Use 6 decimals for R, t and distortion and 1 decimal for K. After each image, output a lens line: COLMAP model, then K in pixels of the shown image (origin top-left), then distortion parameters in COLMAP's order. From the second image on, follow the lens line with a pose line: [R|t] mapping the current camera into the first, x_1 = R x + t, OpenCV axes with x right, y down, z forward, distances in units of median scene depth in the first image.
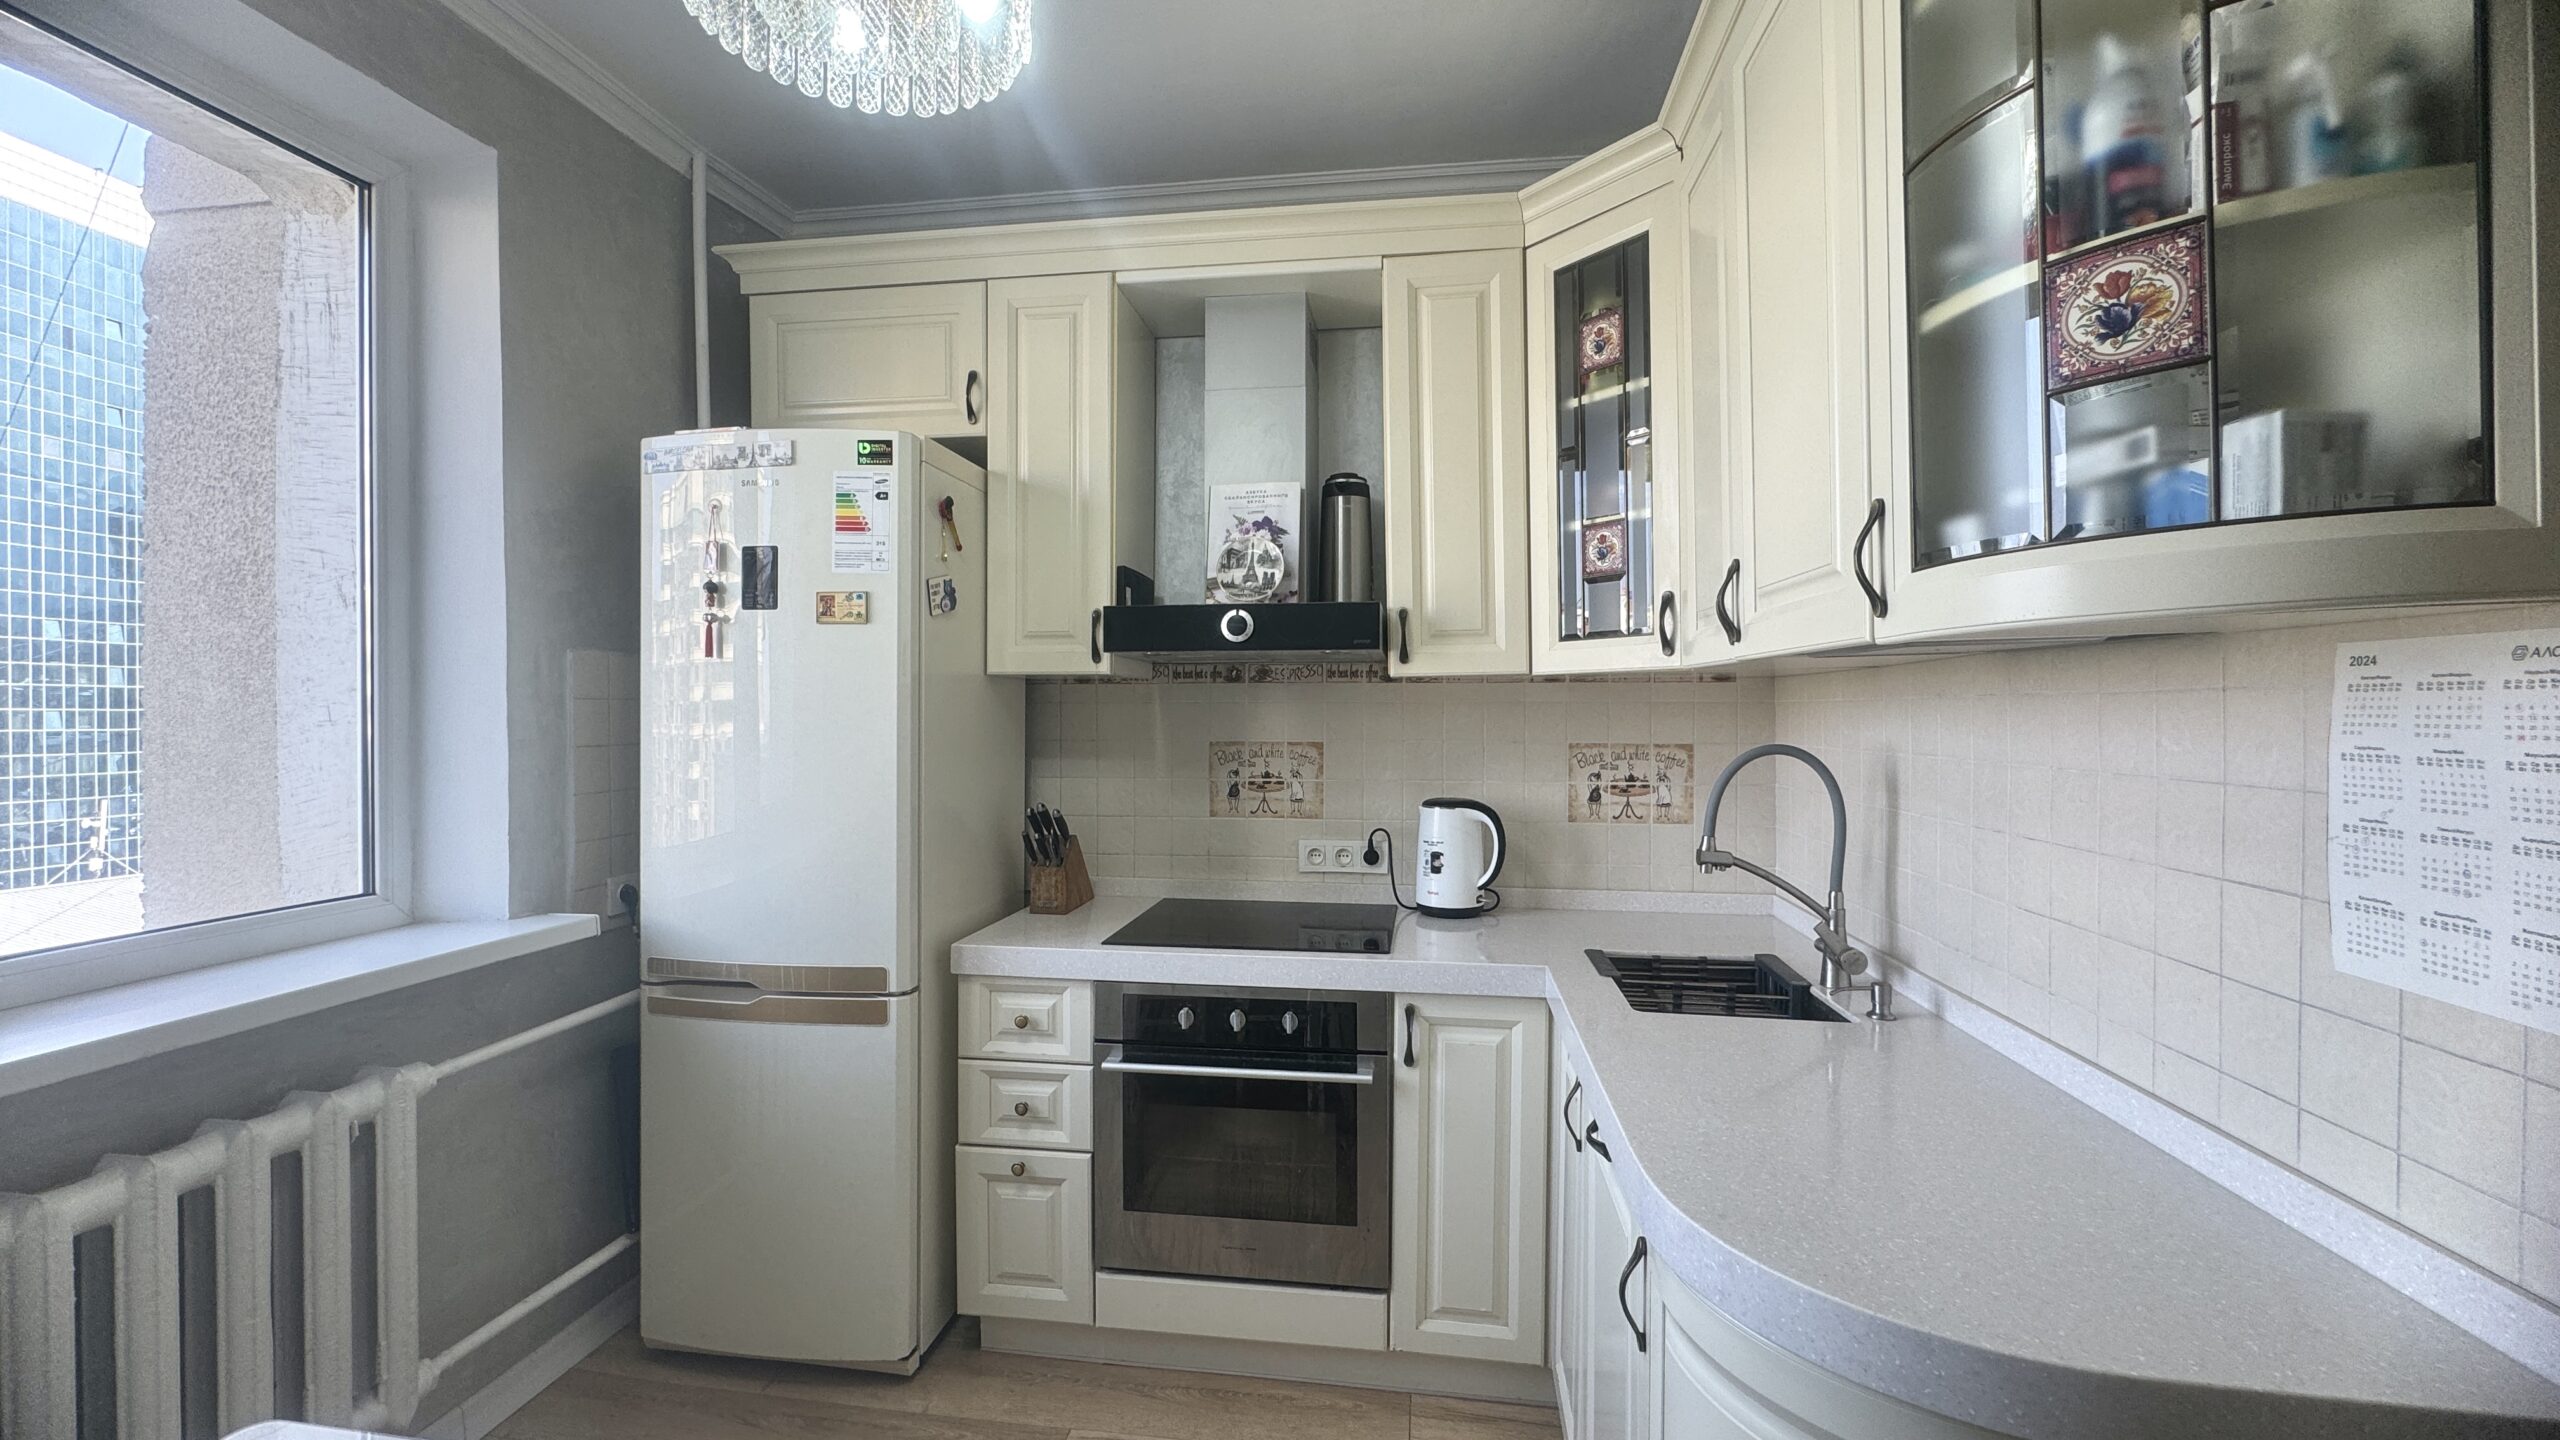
lens RADIAL K [[1018.8, 0, 1279.7], [0, 1018.8, 717.7], [0, 0, 1]] dist [-0.003291, 0.000479]
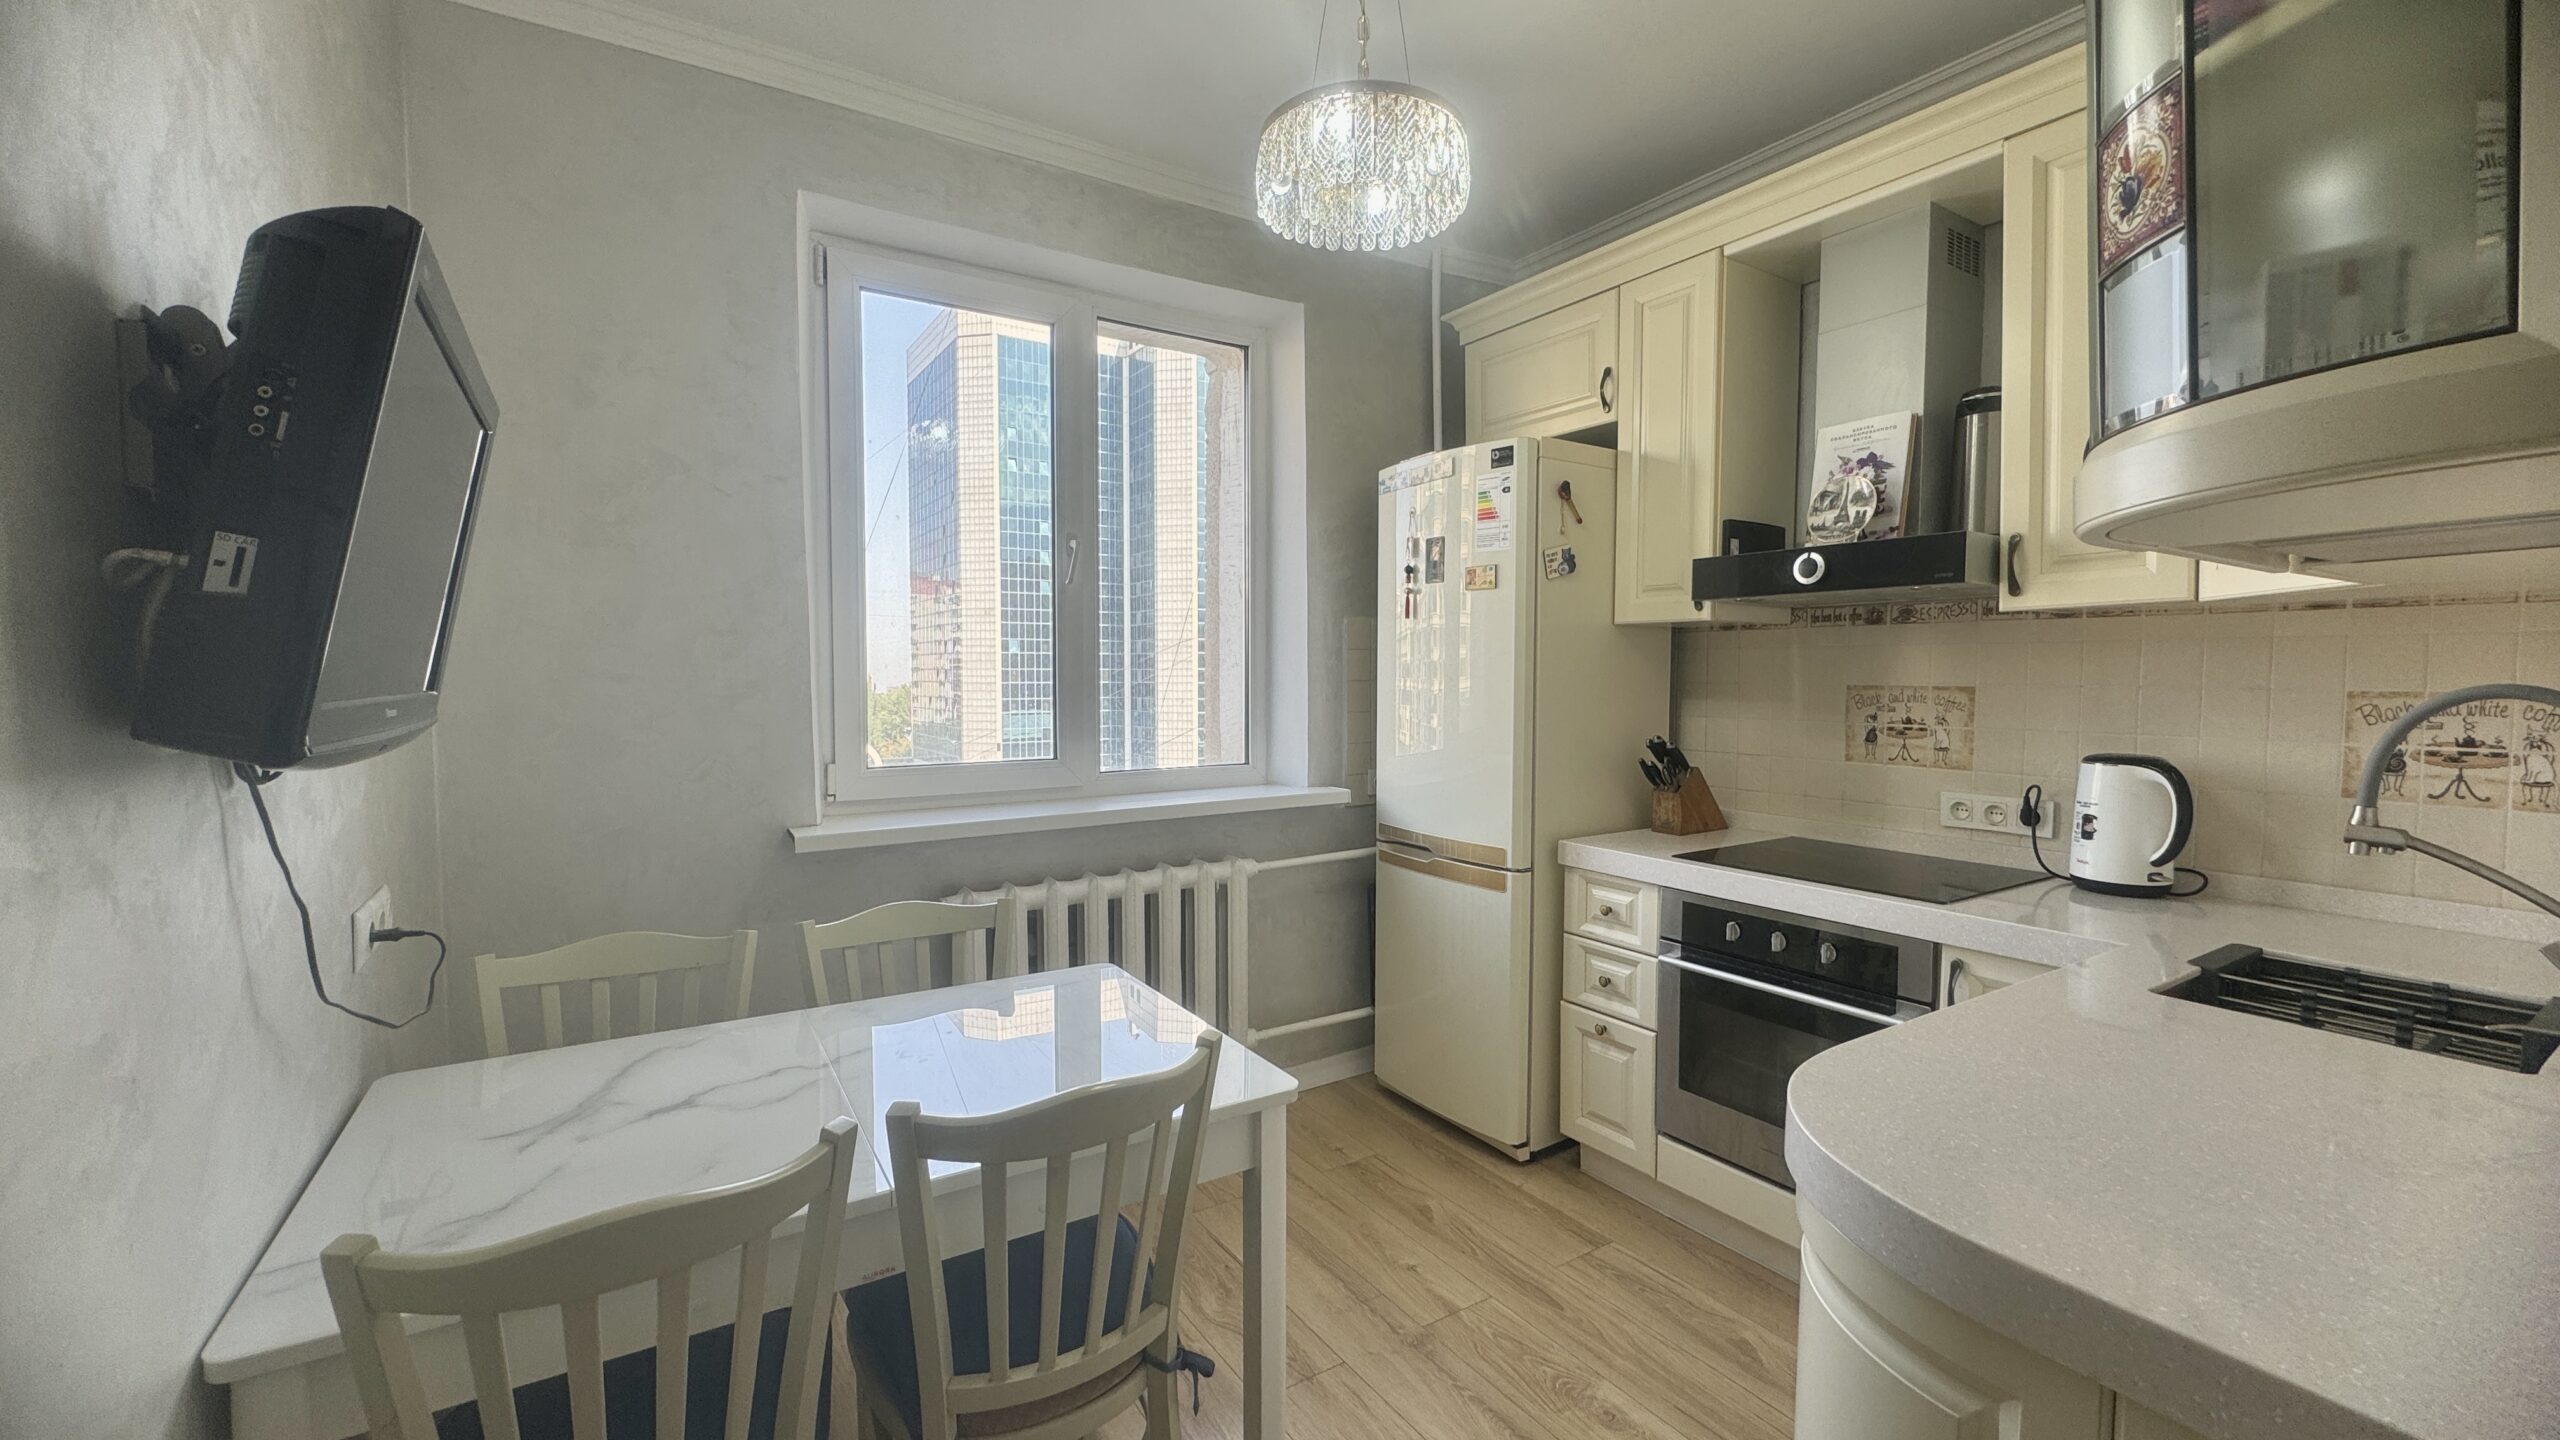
lens RADIAL K [[1018.8, 0, 1279.7], [0, 1018.8, 717.7], [0, 0, 1]] dist [-0.003291, 0.000479]
pose [[0.657594, 0.034205, -0.752596, 0.391881], [-0.004555, 0.999131, 0.041431, 0.020616], [0.753359, -0.023817, 0.657178, -0.081906]]
